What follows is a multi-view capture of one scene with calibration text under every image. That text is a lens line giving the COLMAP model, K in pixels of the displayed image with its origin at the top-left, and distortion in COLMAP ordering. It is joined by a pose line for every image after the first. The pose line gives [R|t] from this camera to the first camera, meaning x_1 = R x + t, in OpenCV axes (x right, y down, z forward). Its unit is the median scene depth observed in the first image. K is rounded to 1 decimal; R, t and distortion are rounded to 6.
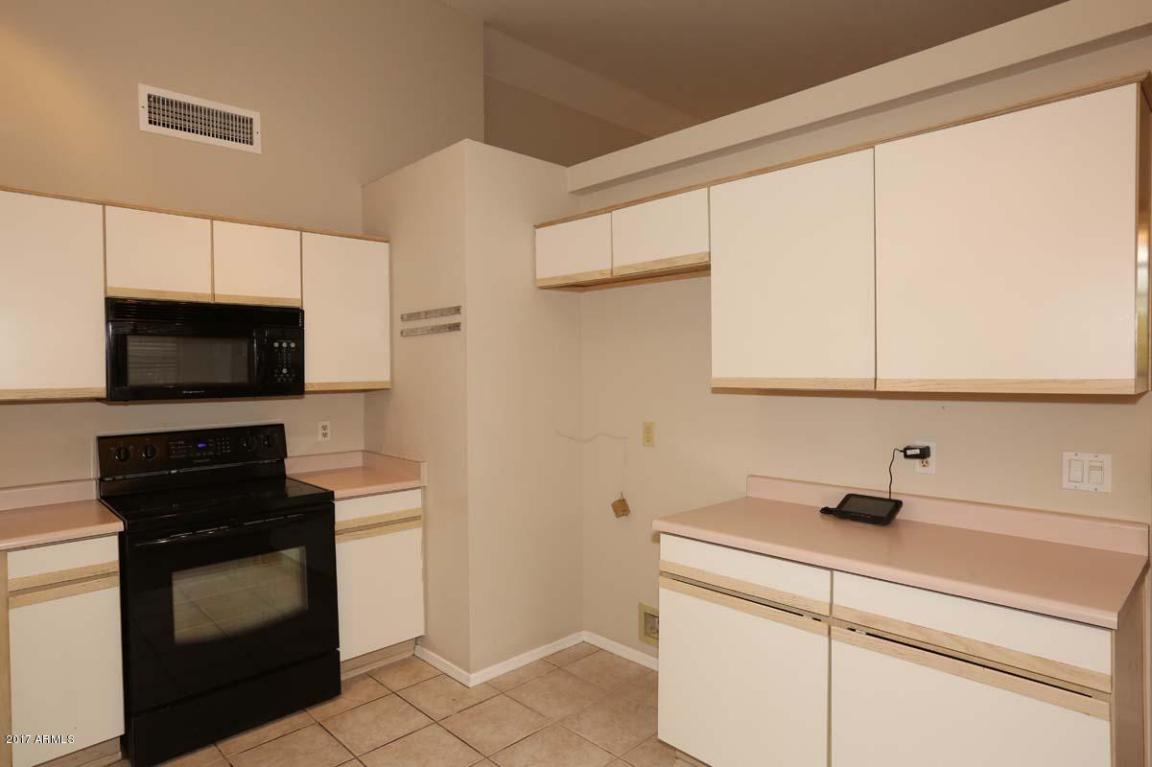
lens RADIAL K [[657.2, 0, 573.1], [0, 657.2, 380.3], [0, 0, 1]] dist [-0.051133, 0.042413]
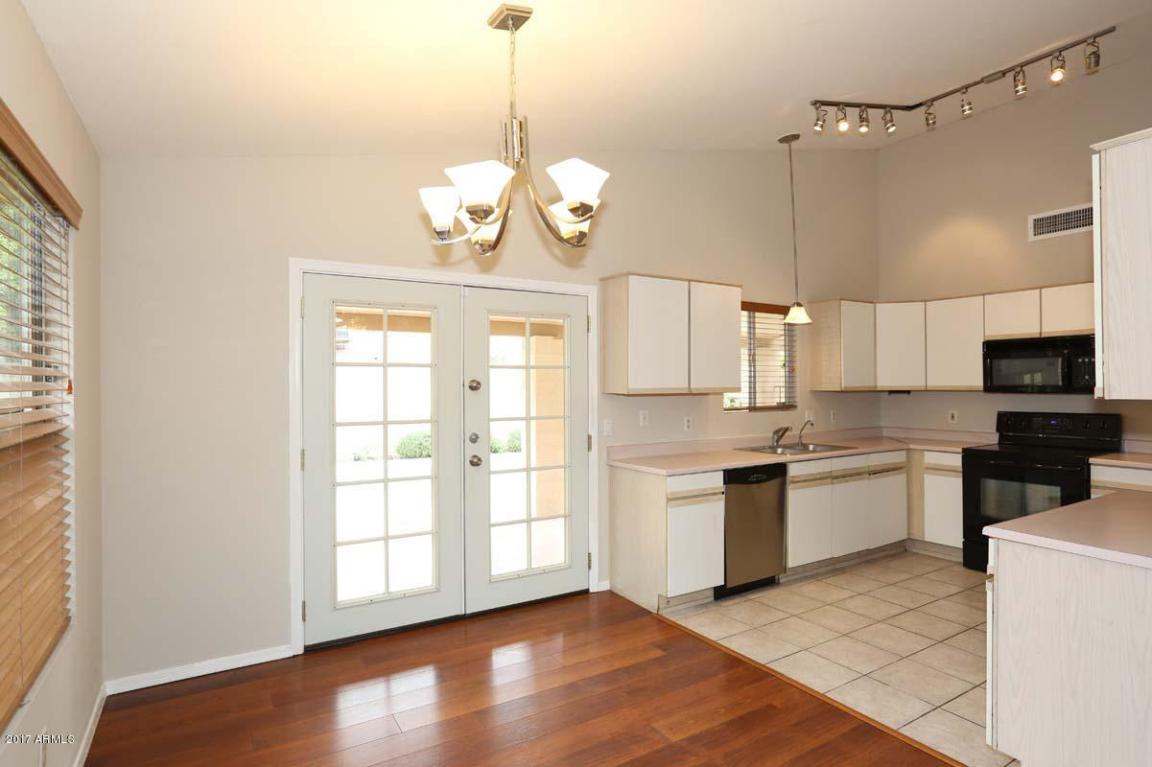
lens RADIAL K [[604.8, 0, 576.0], [0, 604.8, 383.5], [0, 0, 1]] dist [-0.053043, 0.036808]
pose [[-0.220597, 0.011531, -0.975297, 1.176317], [-0.009084, 0.999862, 0.013877, -0.008198], [0.975323, 0.011921, -0.220462, 0.147314]]
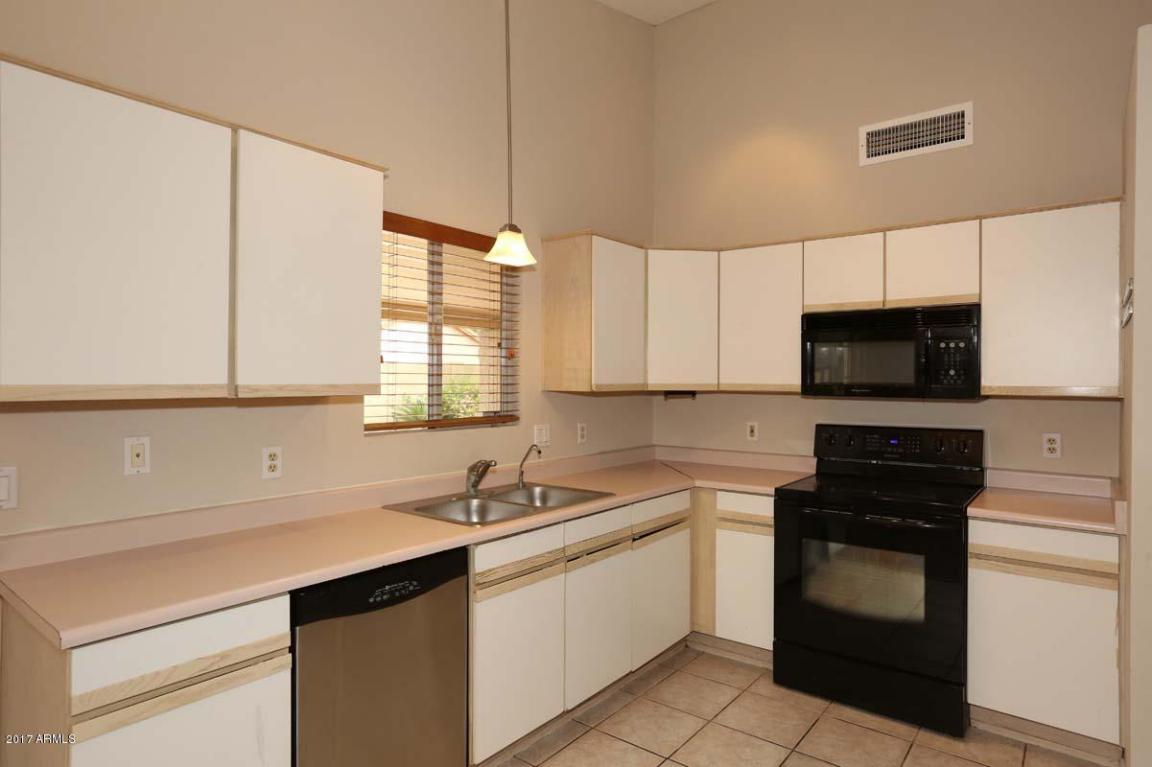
lens RADIAL K [[657.2, 0, 573.1], [0, 657.2, 380.3], [0, 0, 1]] dist [-0.051133, 0.042413]
pose [[0.126303, 0.014429, -0.991887, 0.427857], [-0.023829, 0.999650, 0.011507, -0.000814], [0.991705, 0.022183, 0.126603, 0.338426]]
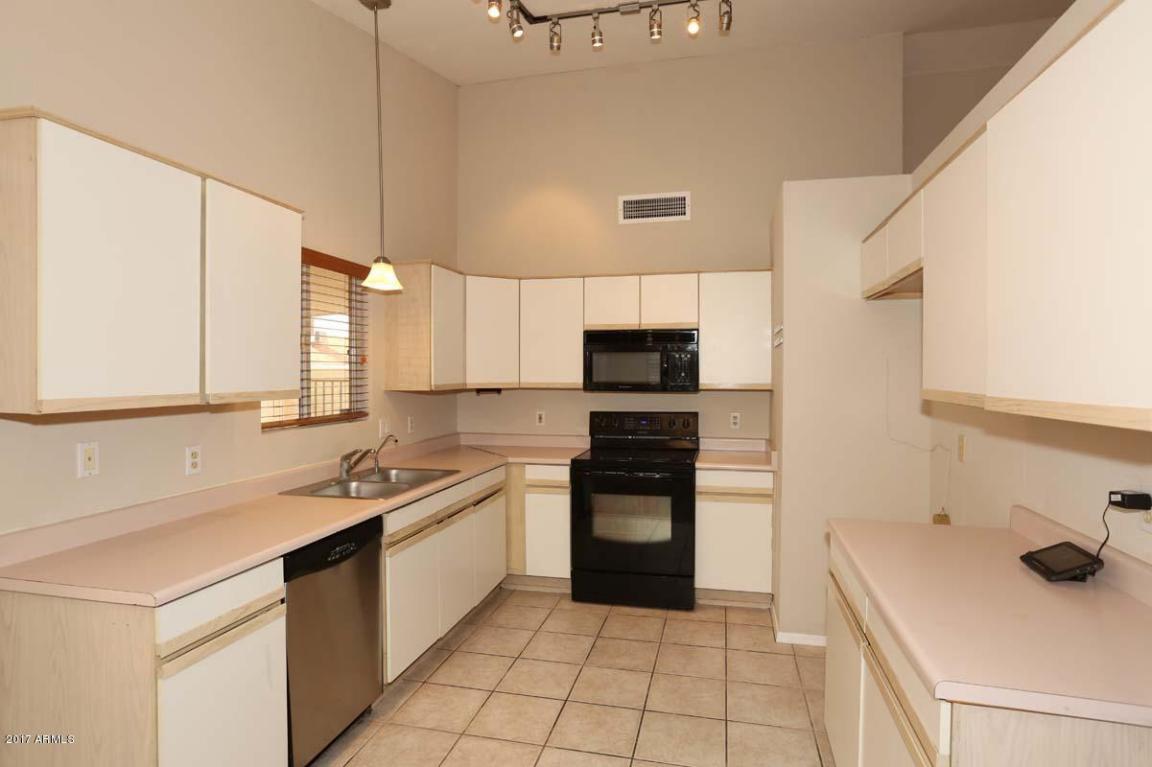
lens RADIAL K [[620.8, 0, 577.3], [0, 620.8, 381.3], [0, 0, 1]] dist [-0.058591, 0.031776]
pose [[0.534776, 0.023685, -0.844662, 0.580608], [-0.020823, 0.999673, 0.014848, -0.014729], [0.844737, 0.009648, 0.535094, 0.085556]]
